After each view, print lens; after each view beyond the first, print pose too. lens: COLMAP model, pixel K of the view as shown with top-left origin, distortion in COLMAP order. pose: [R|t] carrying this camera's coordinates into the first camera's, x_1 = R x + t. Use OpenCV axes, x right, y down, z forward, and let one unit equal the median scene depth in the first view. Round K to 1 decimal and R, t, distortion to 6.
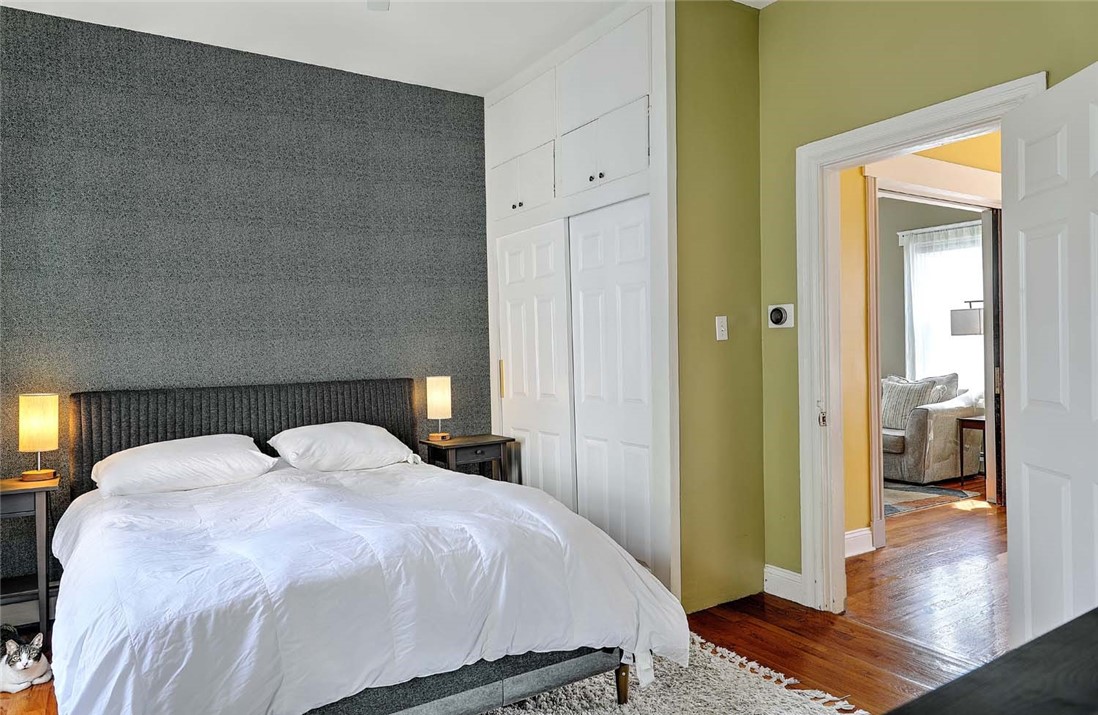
lens RADIAL K [[717.0, 0, 549.5], [0, 717.0, 354.6], [0, 0, 1]] dist [0.001638, 0.000927]
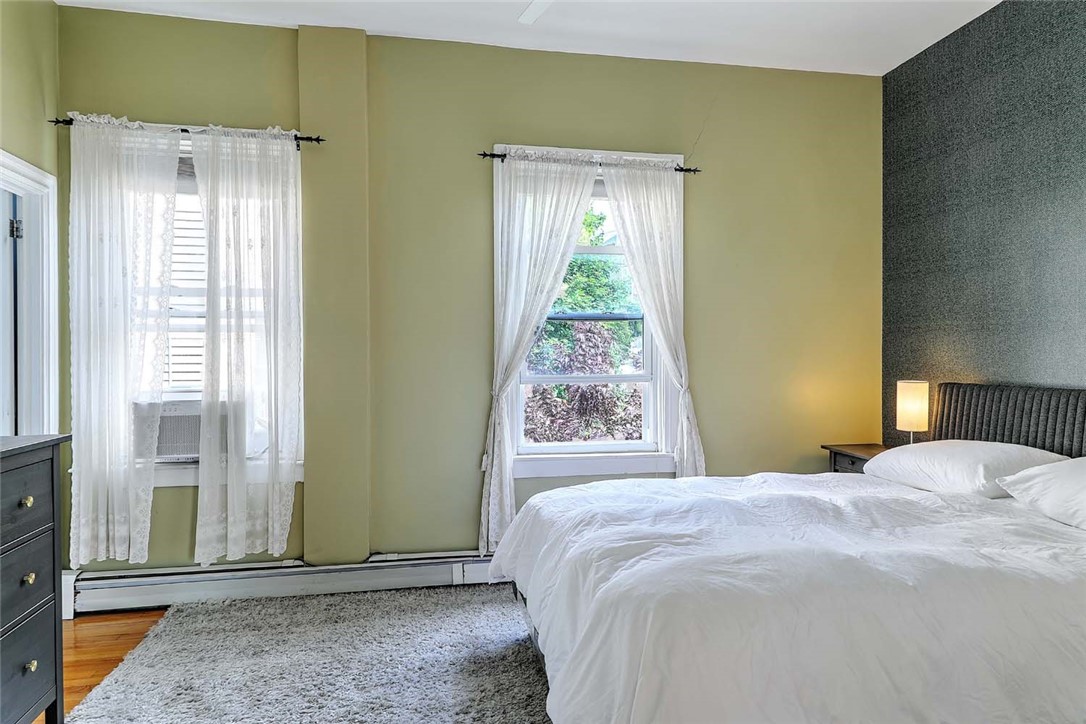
lens RADIAL K [[668.6, 0, 543.0], [0, 668.6, 362.0], [0, 0, 1]] dist [0.006519, 0.001495]
pose [[-0.367734, 0.029758, -0.929455, 0.455965], [0.000969, 0.999500, 0.031617, -0.009286], [0.929931, 0.010726, -0.367578, 0.773309]]
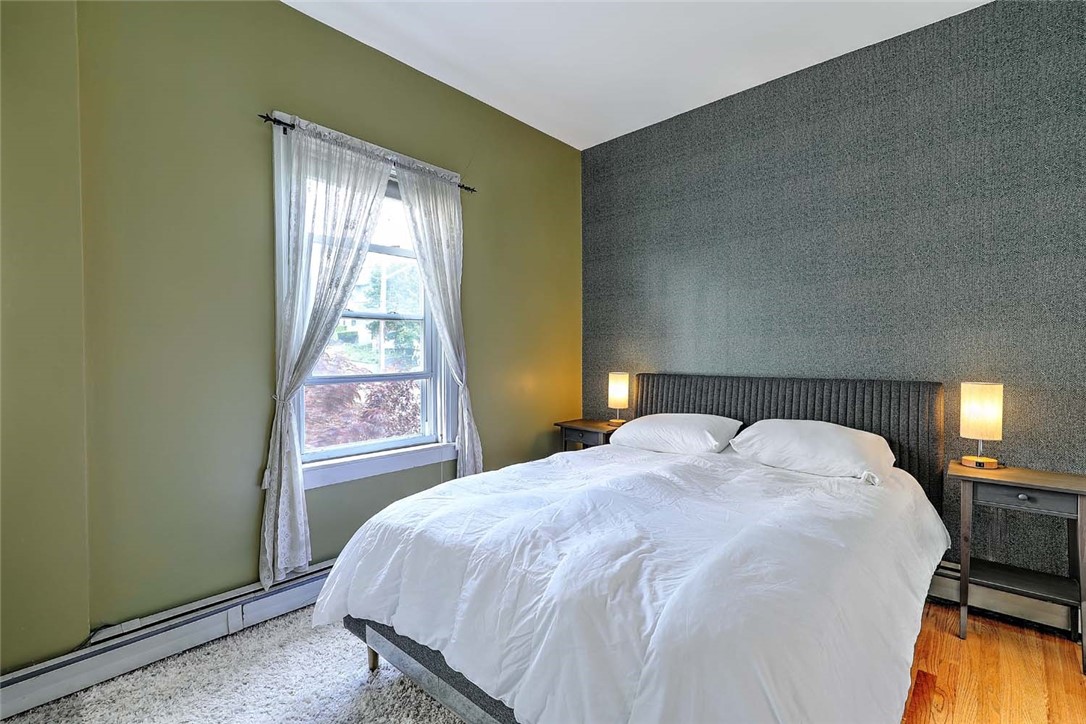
lens RADIAL K [[486.1, 0, 546.4], [0, 486.1, 361.3], [0, 0, 1]] dist [0.013581, -0.006184]
pose [[0.270859, 0.036308, -0.961934, 0.262750], [-0.012985, 0.999335, 0.034064, -0.004814], [0.962531, 0.003264, 0.271151, 0.504936]]
